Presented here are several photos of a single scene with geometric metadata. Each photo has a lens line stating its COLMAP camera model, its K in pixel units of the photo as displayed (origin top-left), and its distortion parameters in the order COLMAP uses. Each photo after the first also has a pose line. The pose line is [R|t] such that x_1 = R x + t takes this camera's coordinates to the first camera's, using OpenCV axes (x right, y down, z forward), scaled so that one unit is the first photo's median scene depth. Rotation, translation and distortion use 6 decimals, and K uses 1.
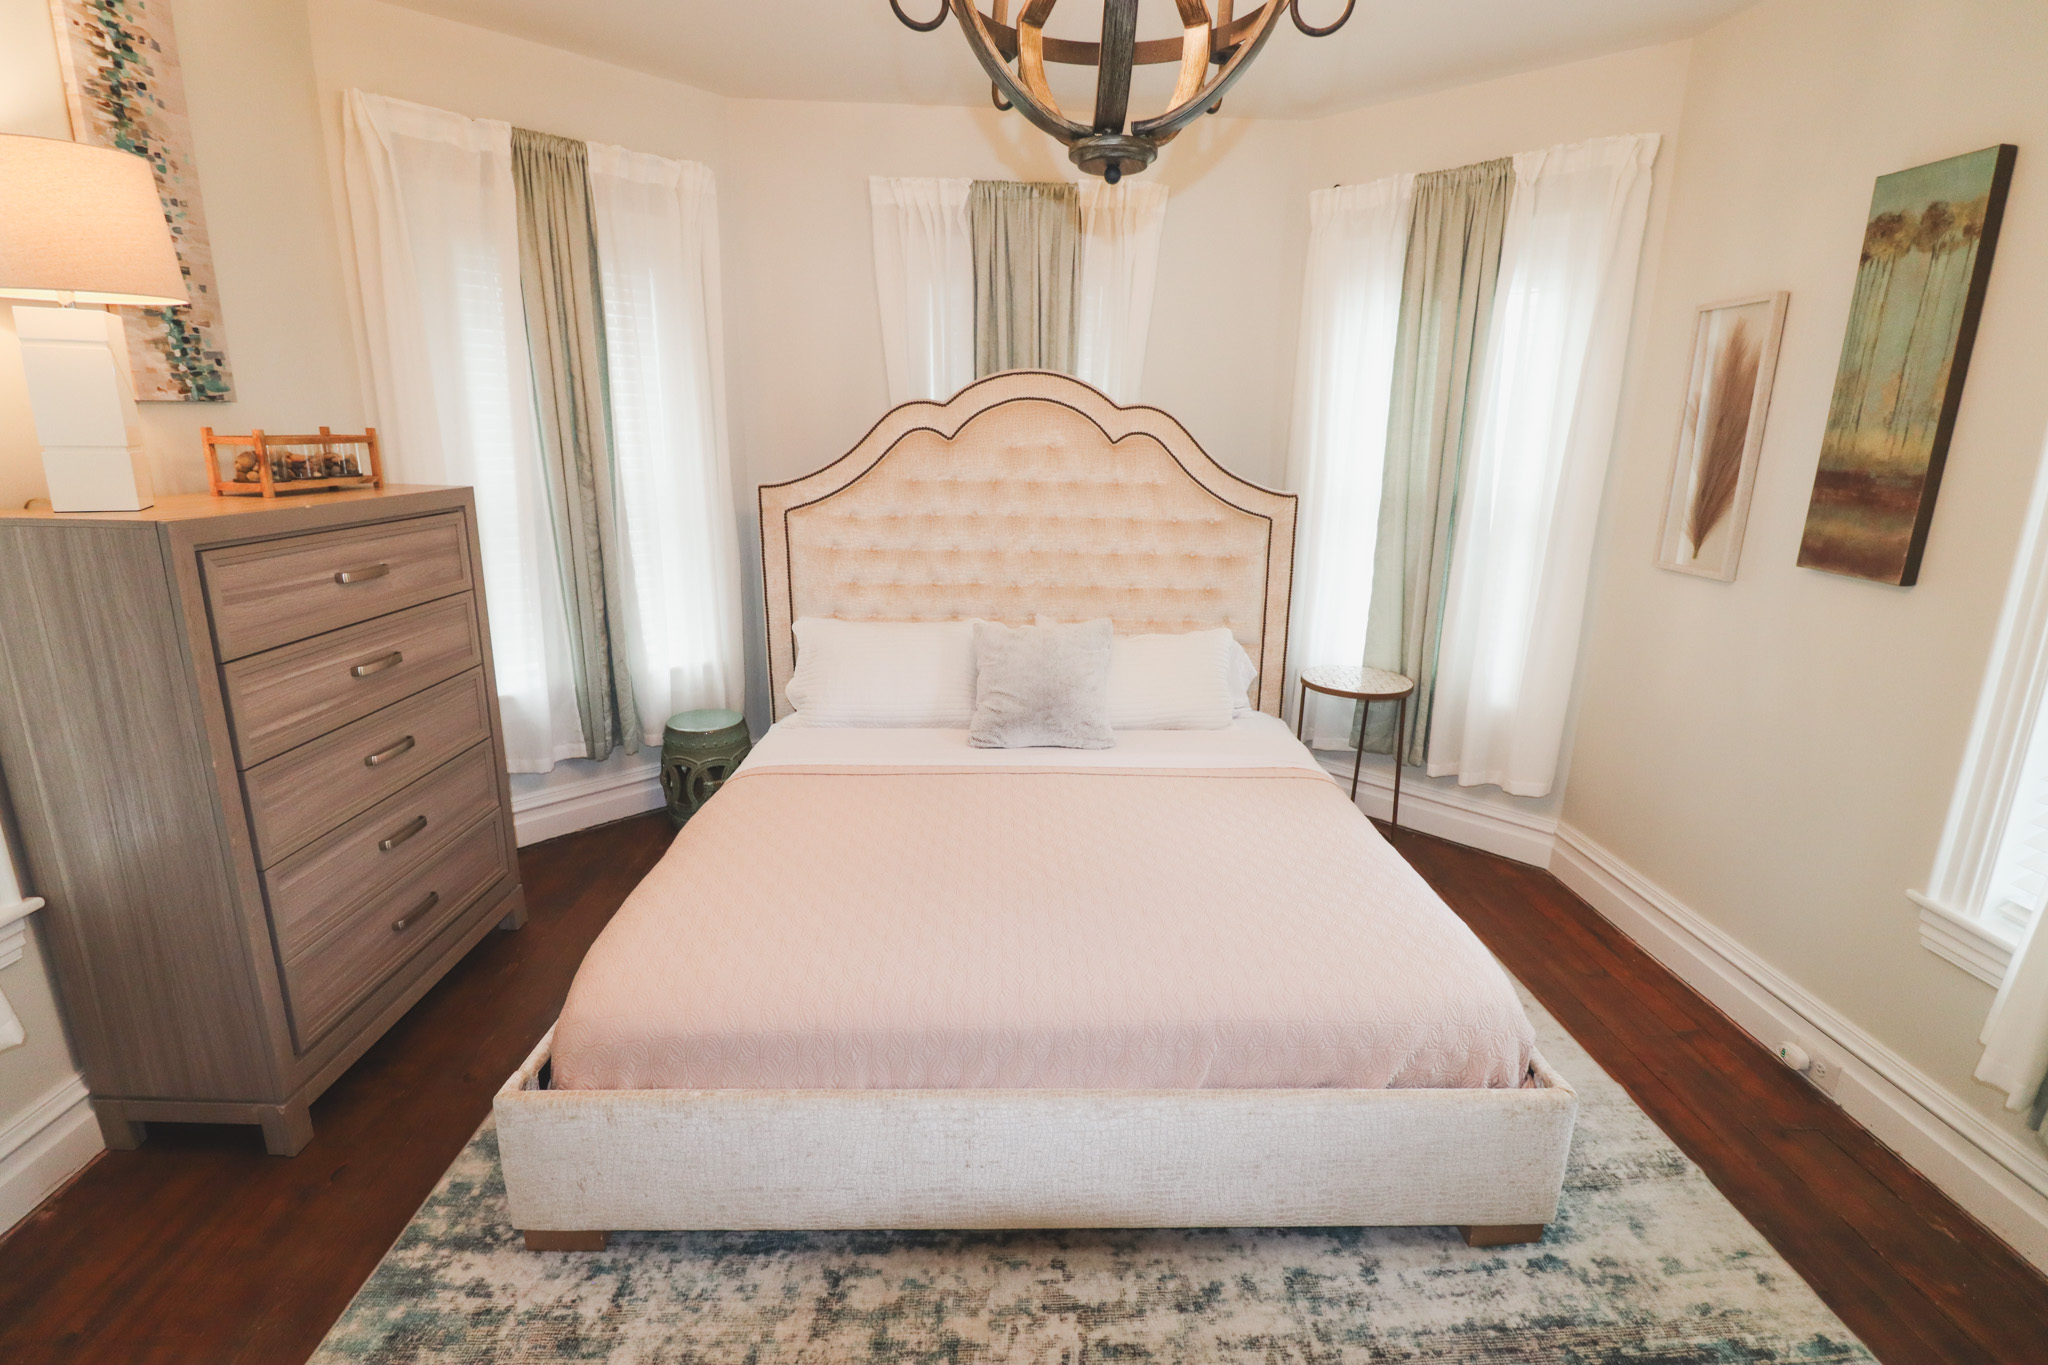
lens RADIAL K [[975.5, 0, 1024.0], [0, 975.5, 682.5], [0, 0, 1]] dist [-0.002036, -0.012009]
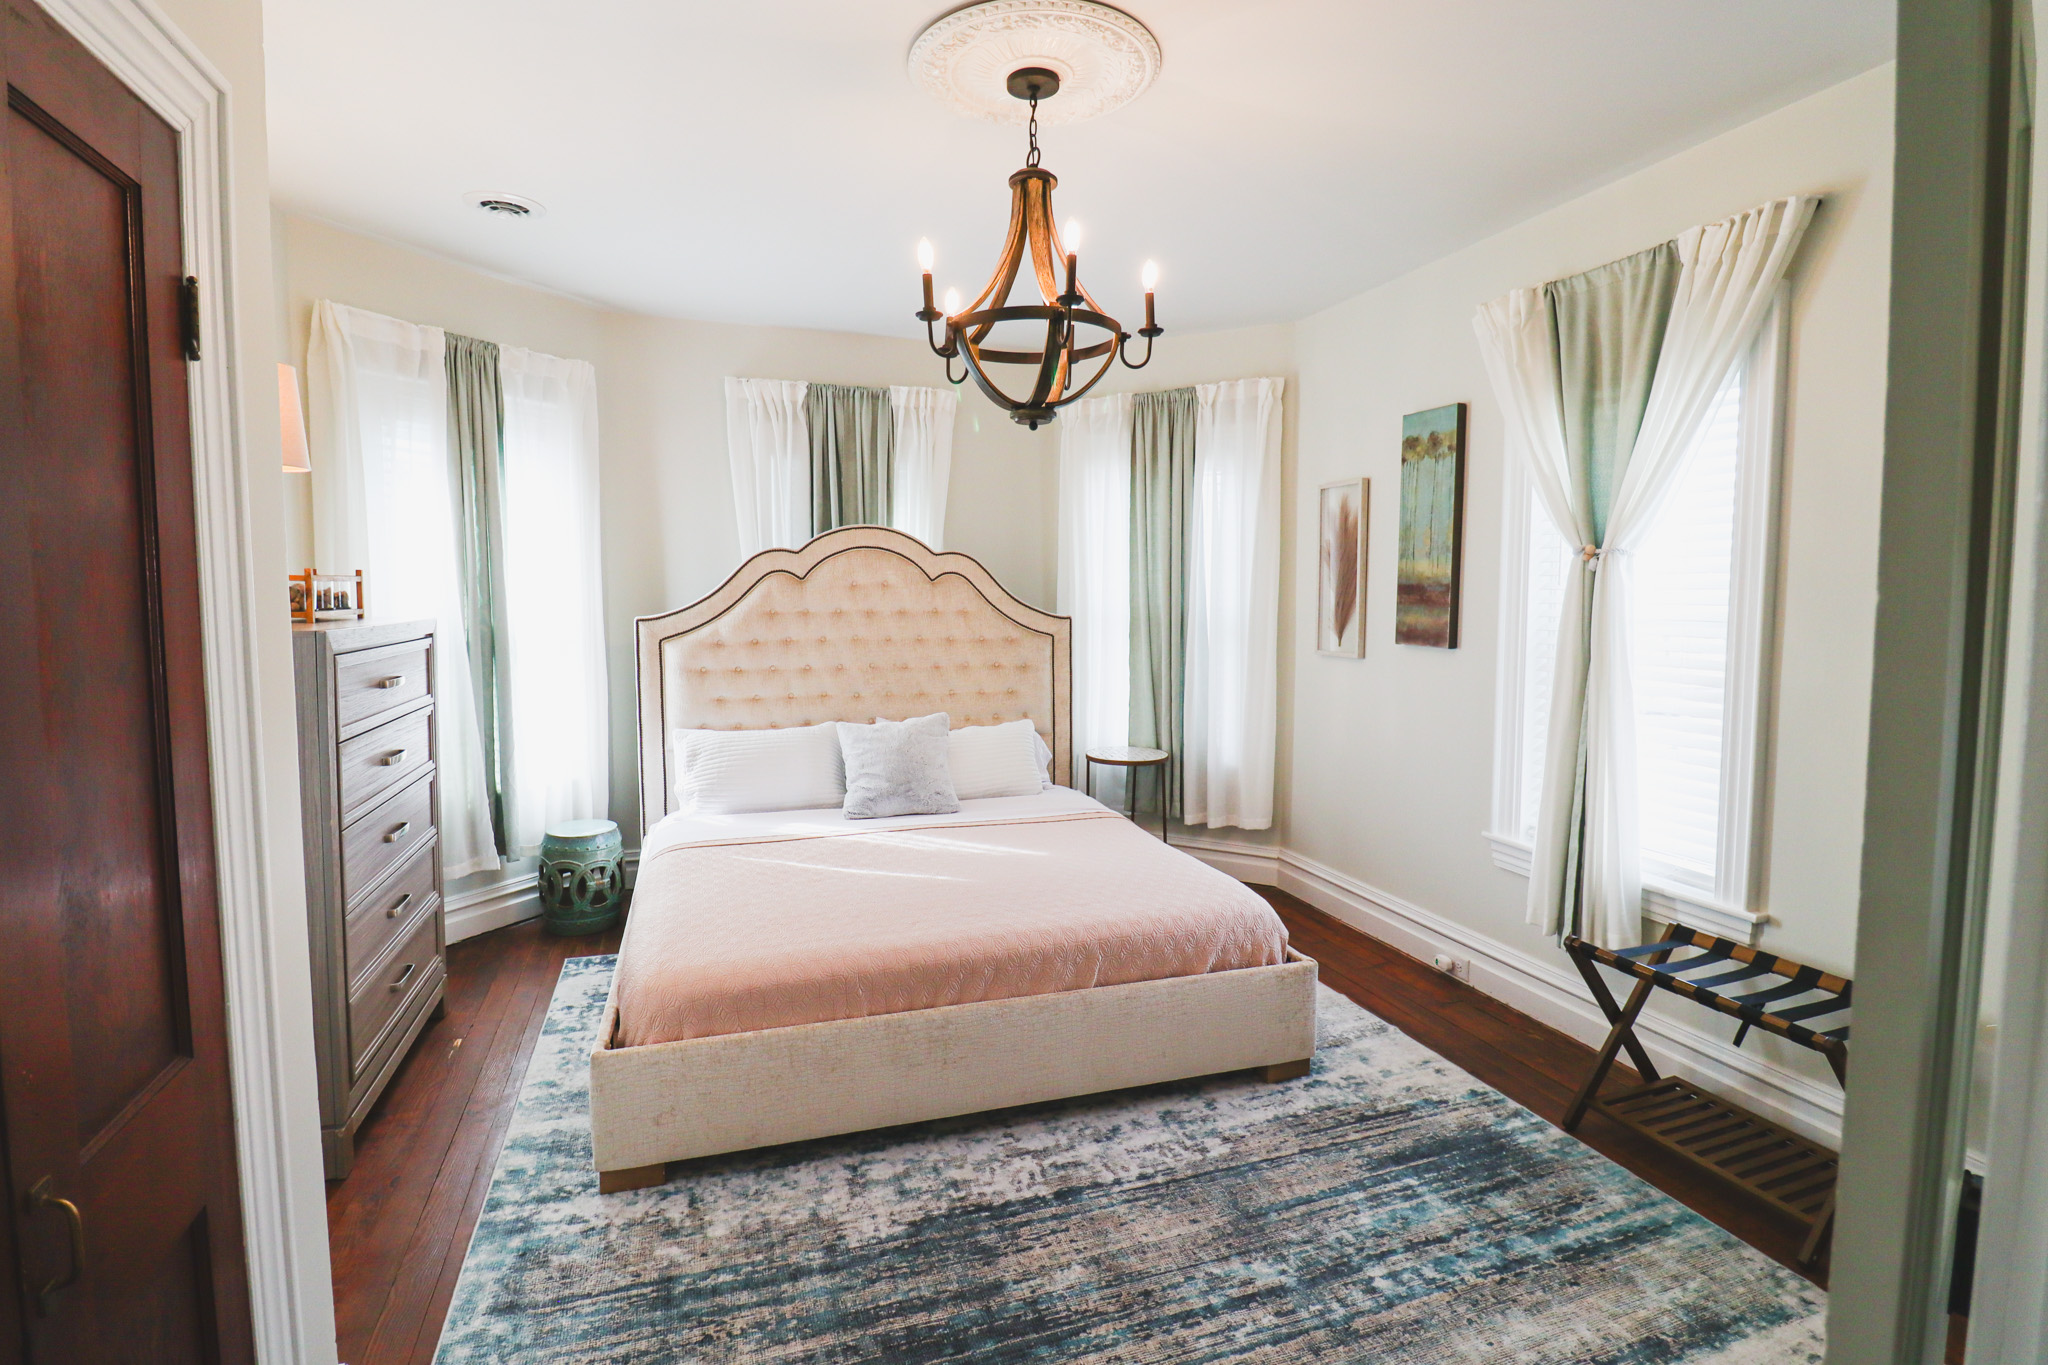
lens RADIAL K [[956.8, 0, 1025.7], [0, 956.8, 643.2], [0, 0, 1]] dist [0.001782, -0.010814]
pose [[0.961648, -0.031211, 0.272505, -0.235254], [0.081529, 0.981127, -0.175337, 0.115651], [-0.261890, 0.190830, 0.946043, -0.358379]]
